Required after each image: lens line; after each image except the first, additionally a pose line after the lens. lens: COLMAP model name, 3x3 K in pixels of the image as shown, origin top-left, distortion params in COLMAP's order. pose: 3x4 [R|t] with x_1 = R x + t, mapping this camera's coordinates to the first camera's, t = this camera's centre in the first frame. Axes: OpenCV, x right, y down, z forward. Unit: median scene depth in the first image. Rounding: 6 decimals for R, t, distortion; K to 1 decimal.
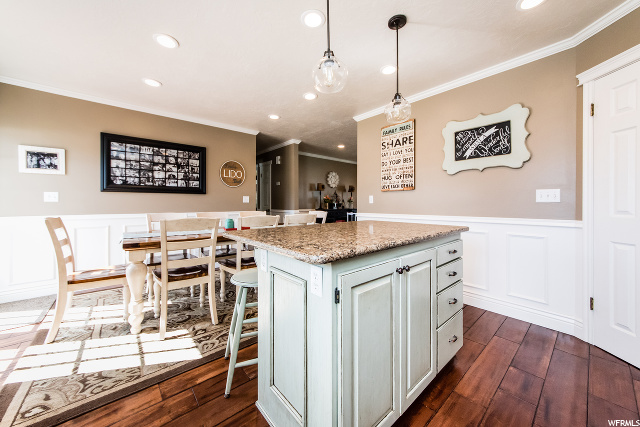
lens RADIAL K [[226.1, 0, 326.7], [0, 226.1, 210.0], [0, 0, 1]] dist [-0.006217, 0.000942]
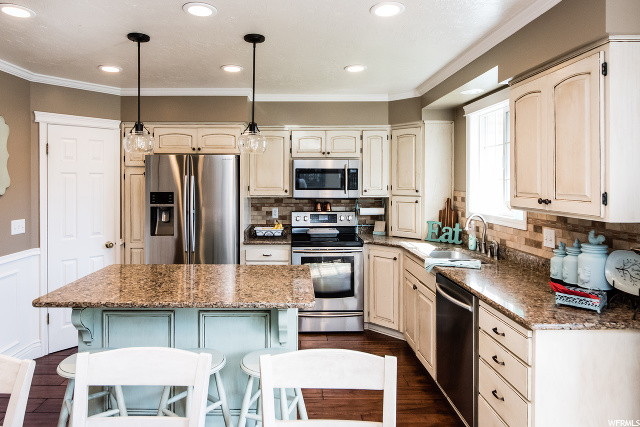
lens RADIAL K [[368.4, 0, 294.2], [0, 368.4, 180.9], [0, 0, 1]] dist [-0.000630, 0.000402]
pose [[-0.749238, 0.006018, 0.662273, -0.576851], [0.024243, 0.999538, 0.018343, -0.166720], [-0.661857, 0.029799, -0.749038, 0.907974]]
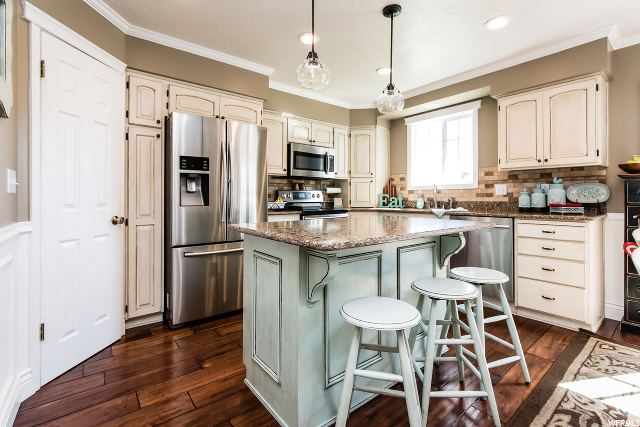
lens RADIAL K [[272.9, 0, 309.2], [0, 272.9, 191.2], [0, 0, 1]] dist [-0.000437, -0.003138]
pose [[-0.995362, 0.000353, 0.096204, 0.132168], [0.001722, 0.999898, 0.014151, -0.031356], [-0.096189, 0.014251, -0.995261, 1.047487]]
